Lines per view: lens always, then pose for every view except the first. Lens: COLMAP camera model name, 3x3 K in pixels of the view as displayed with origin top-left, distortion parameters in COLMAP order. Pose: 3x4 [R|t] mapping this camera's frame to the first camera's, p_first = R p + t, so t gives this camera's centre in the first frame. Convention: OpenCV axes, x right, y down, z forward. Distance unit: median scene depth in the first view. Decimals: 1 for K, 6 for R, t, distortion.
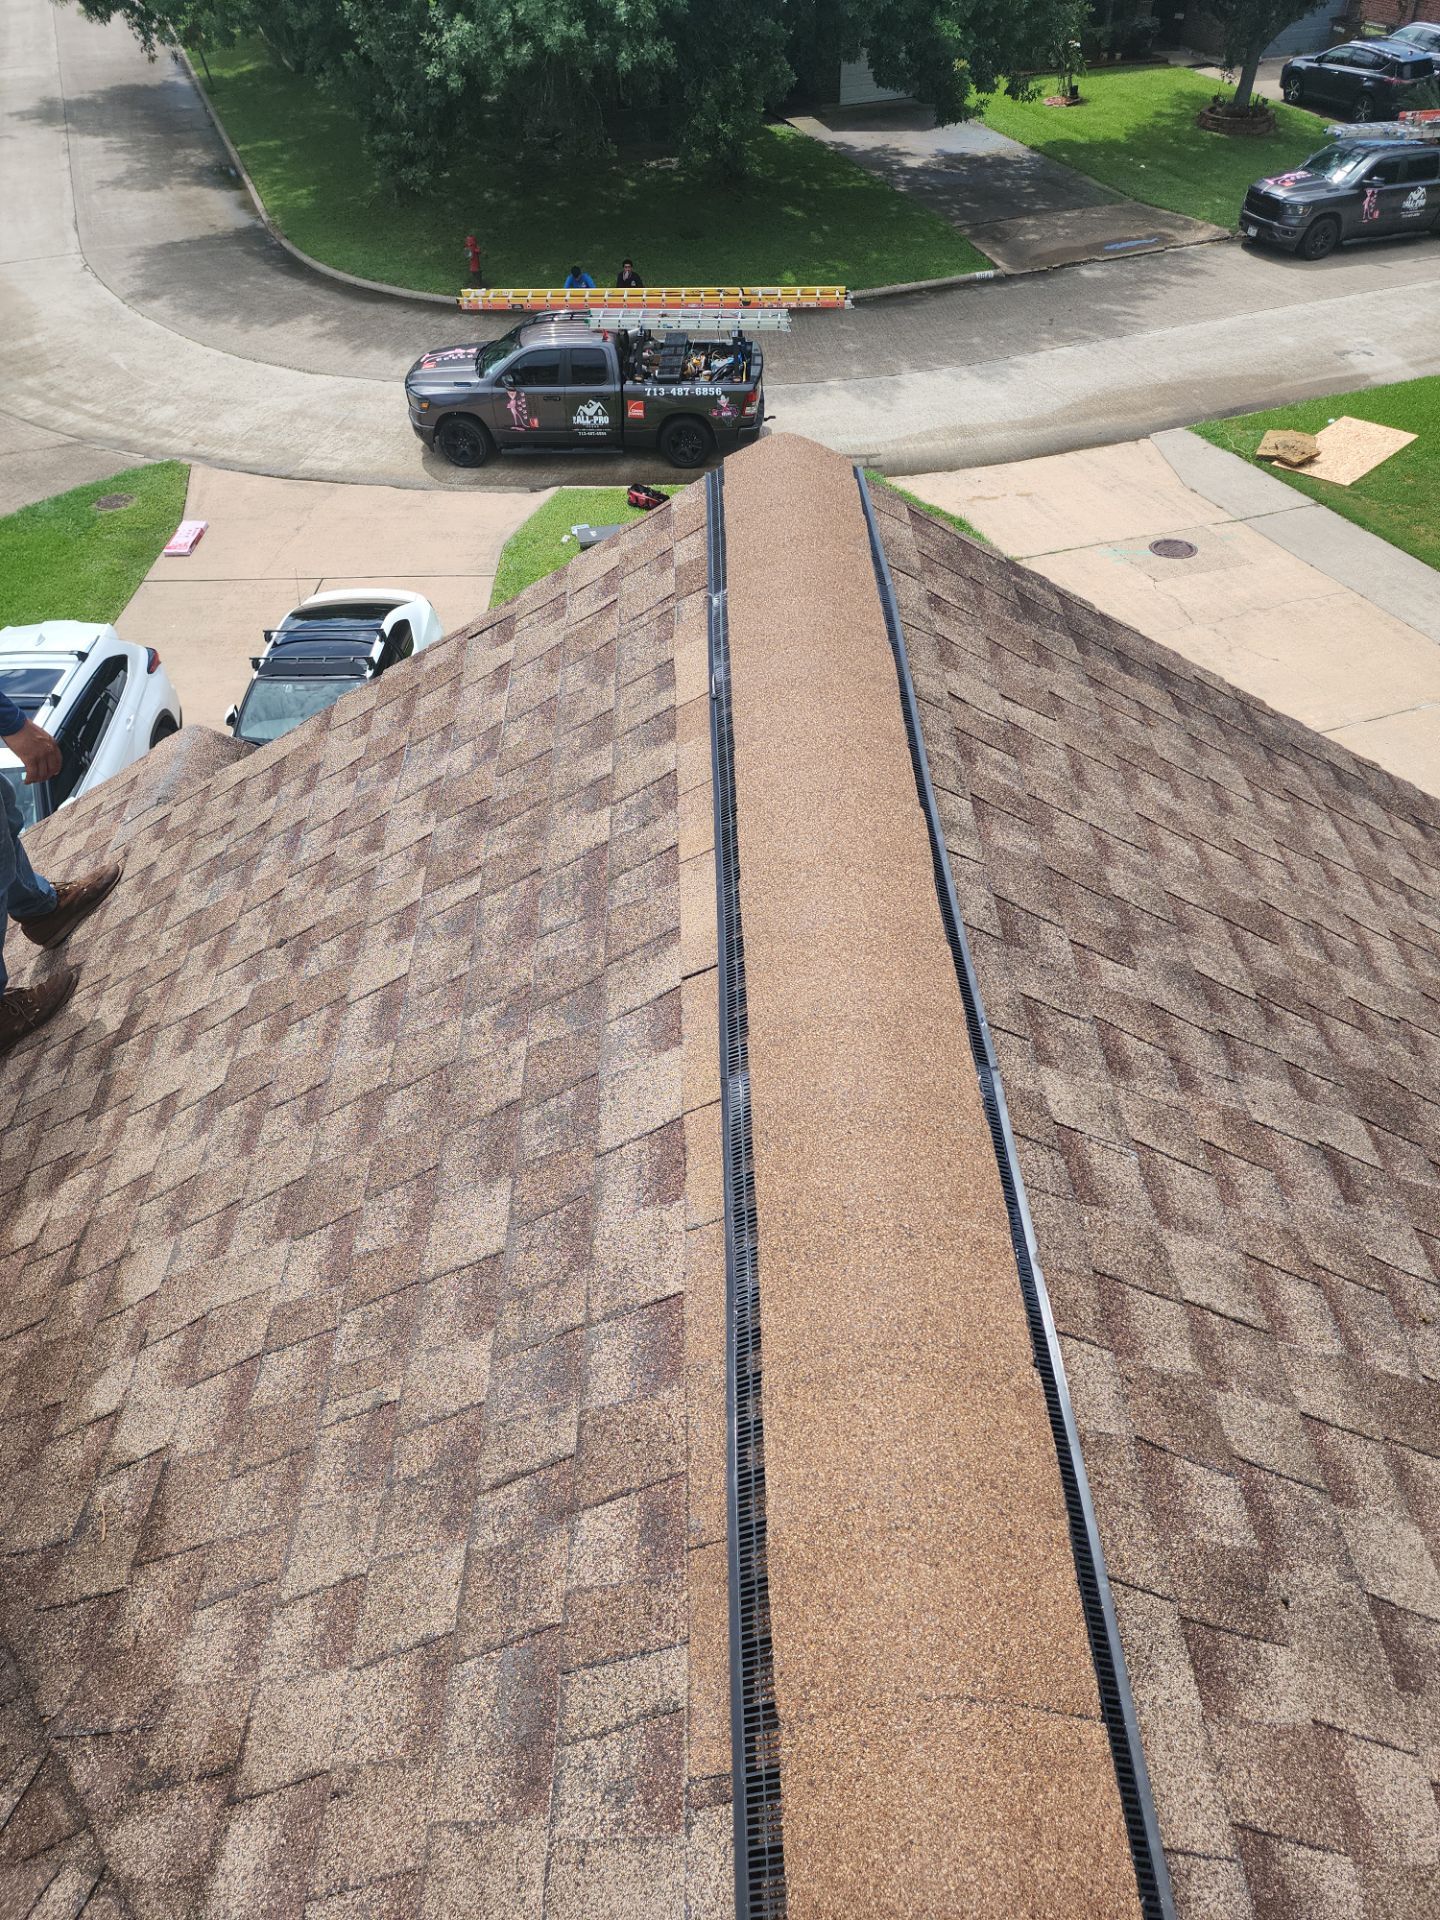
lens RADIAL K [[1313.6, 0, 737.4], [0, 1313.6, 895.6], [0, 0, 1]] dist [0.089624, -0.084220]
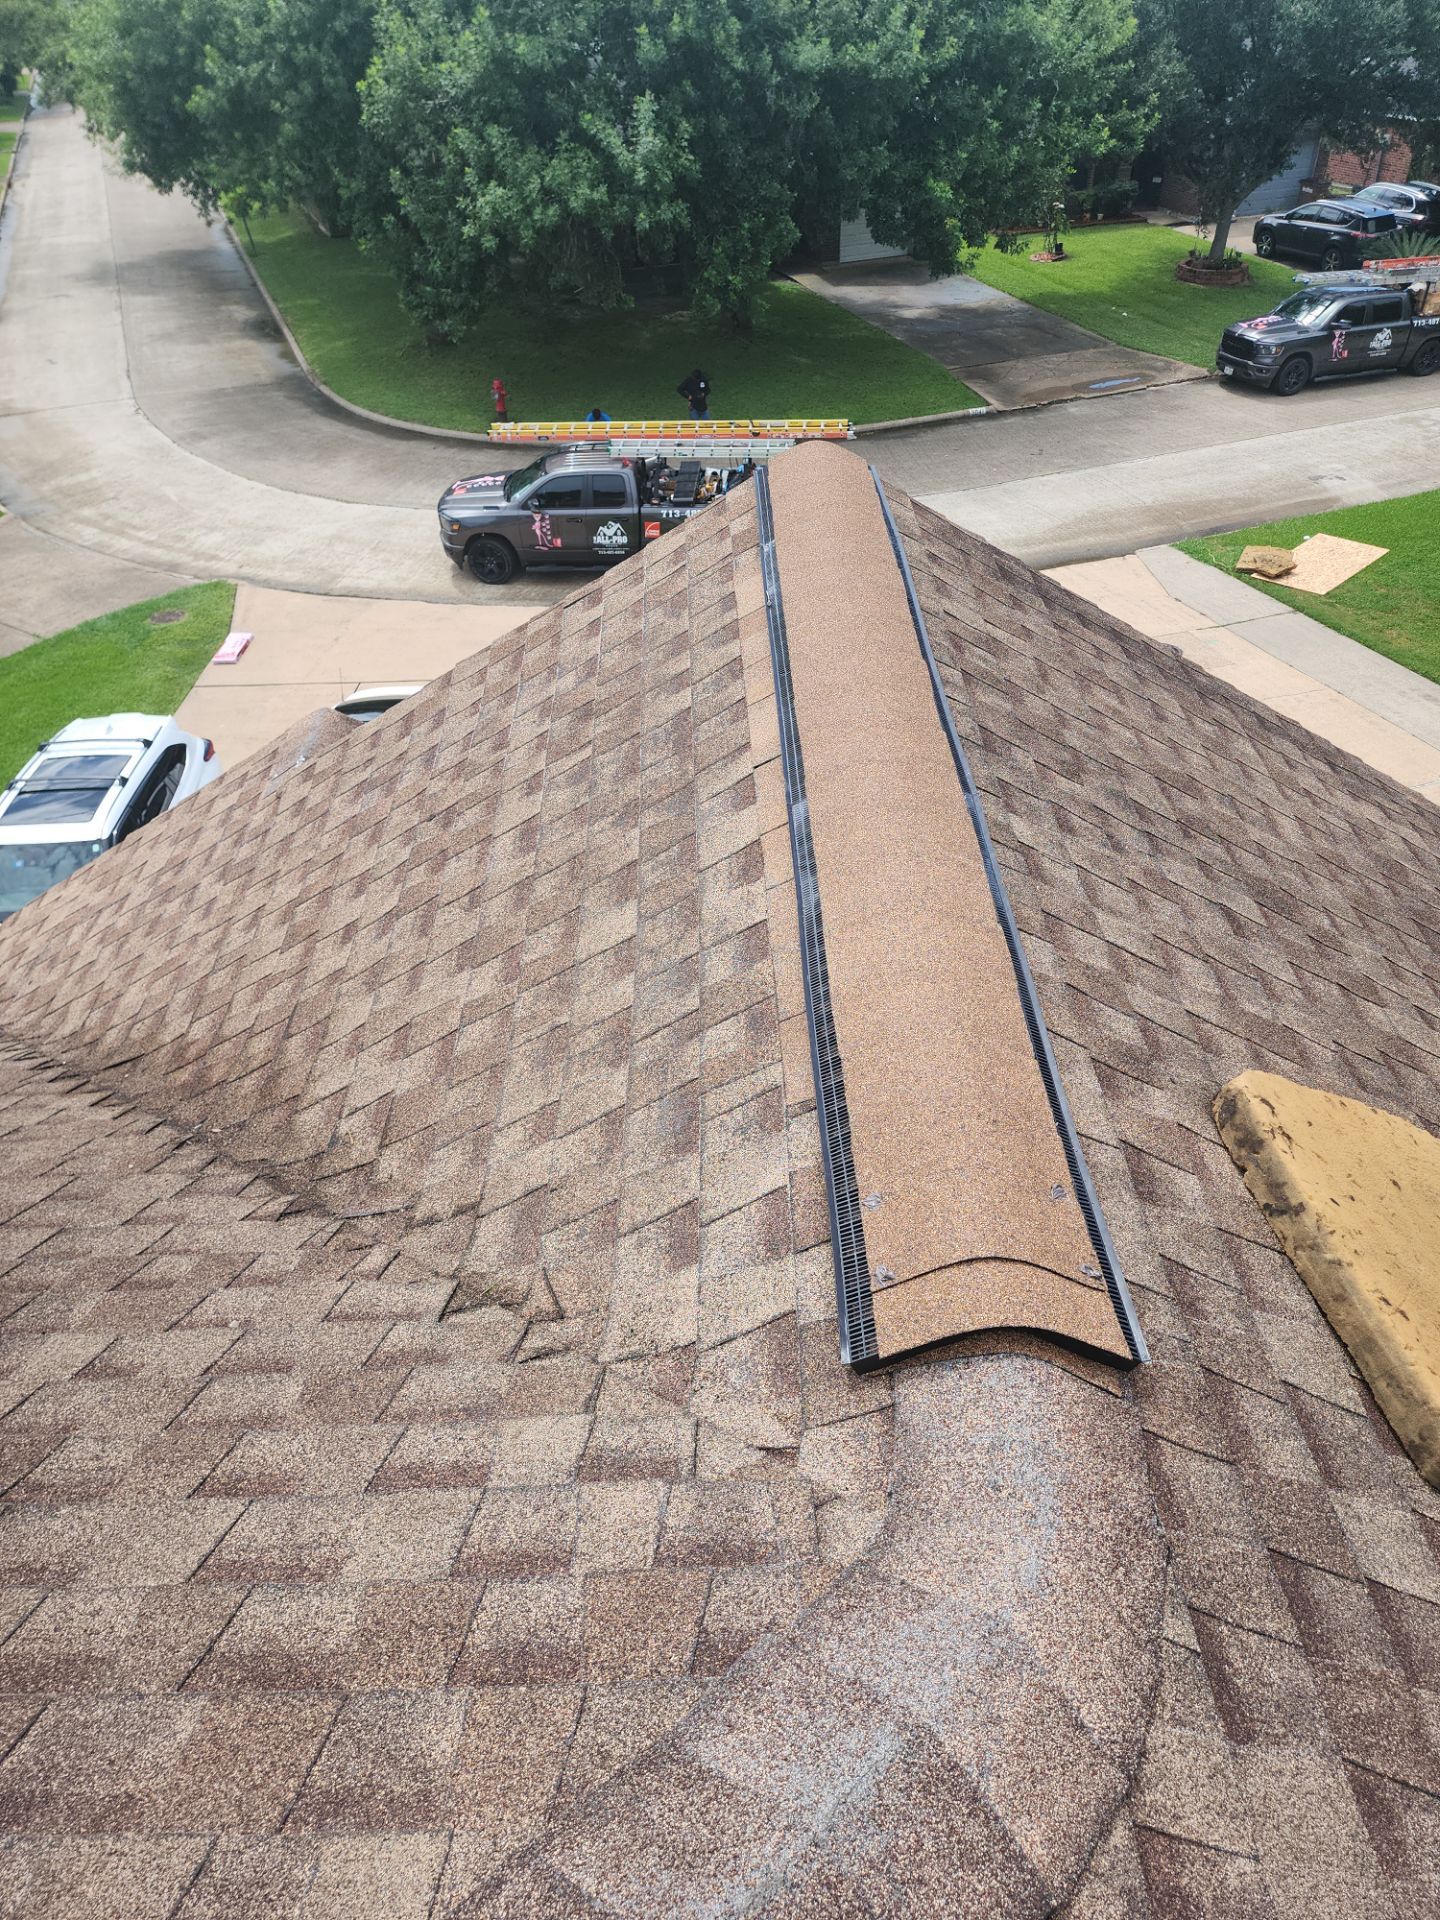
lens RADIAL K [[1362.5, 0, 720.0], [0, 1362.5, 960.0], [0, 0, 1]] dist [0.086376, -0.093113]
pose [[0.999935, -0.002782, -0.011048, -0.041290], [0.001915, 0.996976, -0.077692, 0.249368], [0.011230, 0.077666, 0.996916, -0.287260]]
